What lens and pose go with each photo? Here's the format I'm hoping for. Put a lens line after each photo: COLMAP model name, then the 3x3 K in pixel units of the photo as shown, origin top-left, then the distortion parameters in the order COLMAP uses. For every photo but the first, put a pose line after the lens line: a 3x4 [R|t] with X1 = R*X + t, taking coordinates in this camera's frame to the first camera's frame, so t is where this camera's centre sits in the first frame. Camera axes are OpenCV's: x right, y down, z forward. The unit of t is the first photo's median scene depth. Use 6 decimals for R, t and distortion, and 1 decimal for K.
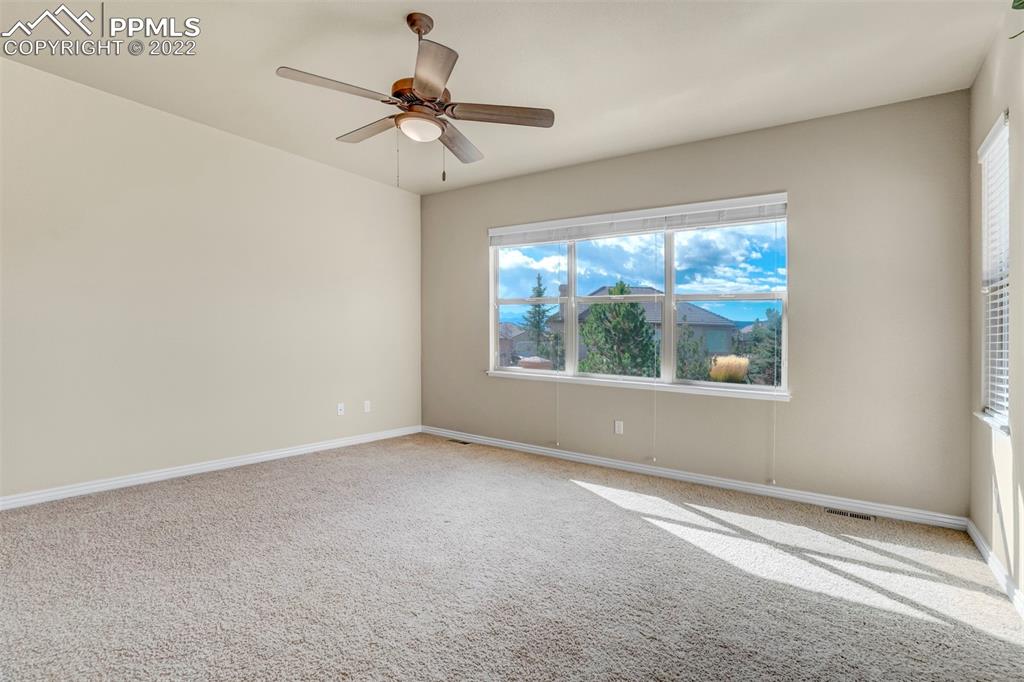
lens RADIAL K [[482.4, 0, 511.7], [0, 482.4, 333.3], [0, 0, 1]] dist [-0.075479, 0.033677]
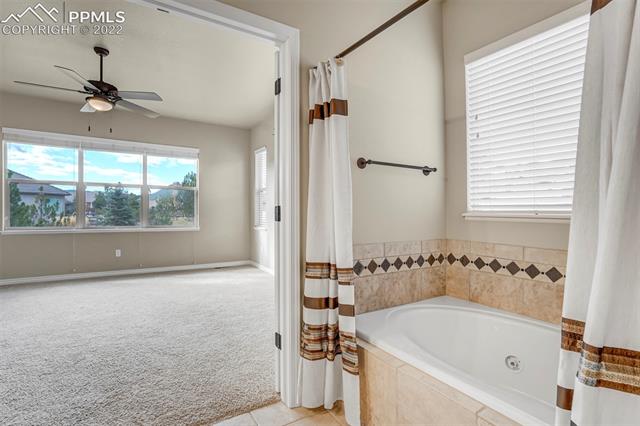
lens RADIAL K [[301.5, 0, 319.8], [0, 301.5, 208.2], [0, 0, 1]] dist [-0.075479, 0.033677]
pose [[0.378267, -0.015805, 0.925562, -0.591389], [-0.009466, 0.999736, 0.020941, -0.016219], [-0.925648, -0.016683, 0.378017, -0.198077]]
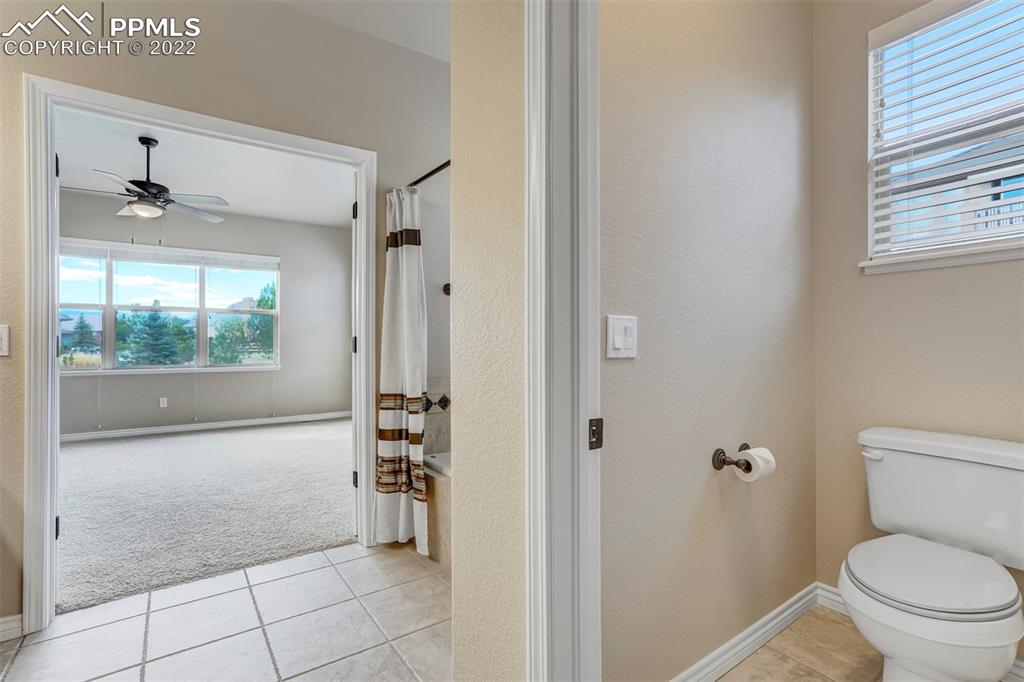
lens RADIAL K [[473.9, 0, 512.1], [0, 473.9, 336.2], [0, 0, 1]] dist [-0.083293, 0.048622]
pose [[0.315814, -0.012444, 0.948740, -0.761007], [-0.006544, 0.999862, 0.015292, -0.021564], [-0.948799, -0.011038, 0.315689, -0.392749]]
